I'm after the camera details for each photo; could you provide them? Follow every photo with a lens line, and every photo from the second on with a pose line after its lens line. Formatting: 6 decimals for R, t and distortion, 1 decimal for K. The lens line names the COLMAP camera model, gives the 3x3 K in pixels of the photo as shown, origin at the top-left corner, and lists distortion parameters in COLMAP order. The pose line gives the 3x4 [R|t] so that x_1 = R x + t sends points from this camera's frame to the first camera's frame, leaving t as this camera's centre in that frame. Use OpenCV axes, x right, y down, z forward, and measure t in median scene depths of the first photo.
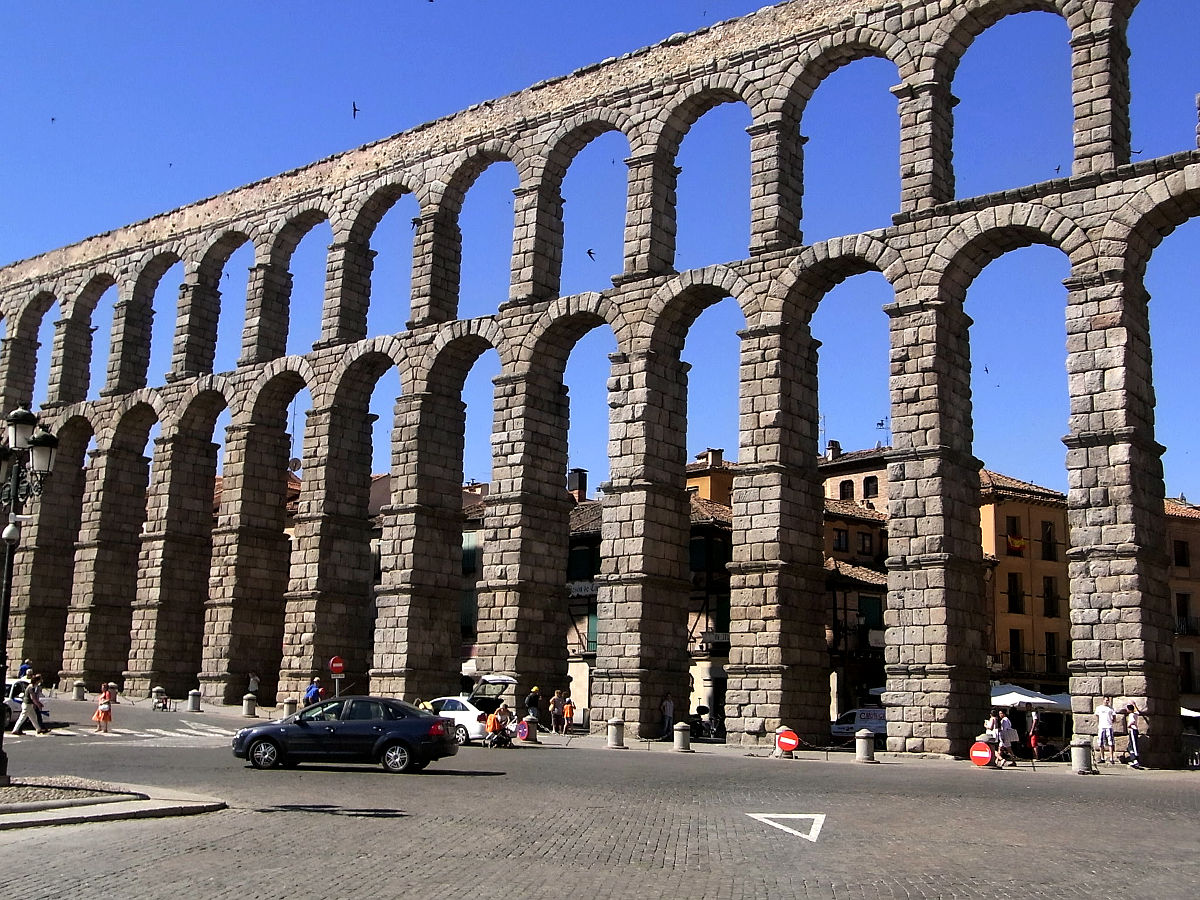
lens RADIAL K [[1484.1, 0, 602.8], [0, 1484.1, 453.1], [0, 0, 1]] dist [-0.012551, 0.000000]
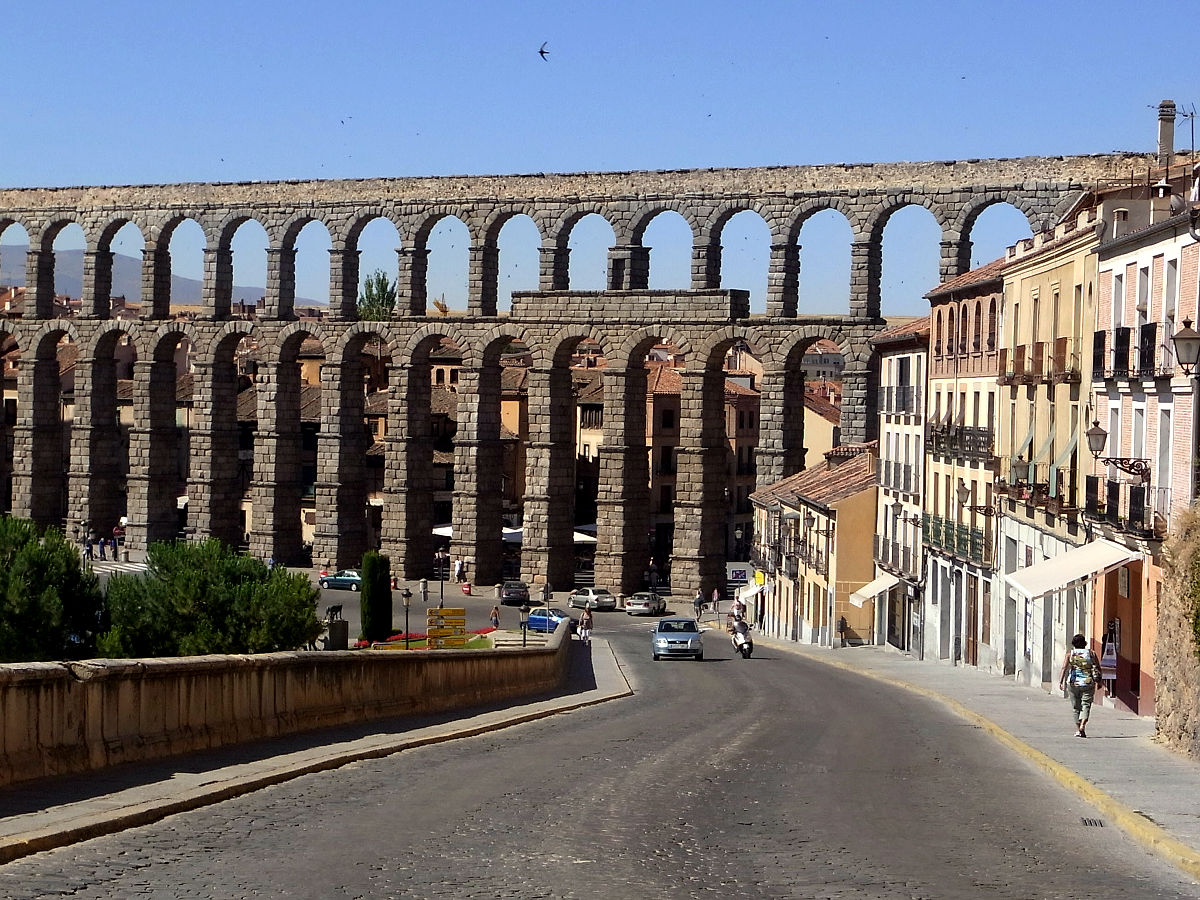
lens RADIAL K [[2601.1, 0, 598.5], [0, 2601.1, 451.1], [0, 0, 1]] dist [0.180575, 0.000000]
pose [[0.996578, -0.007286, 0.082334, 0.147407], [-0.009653, 0.979031, 0.203483, -0.575252], [-0.082091, -0.203581, 0.975610, -2.061969]]
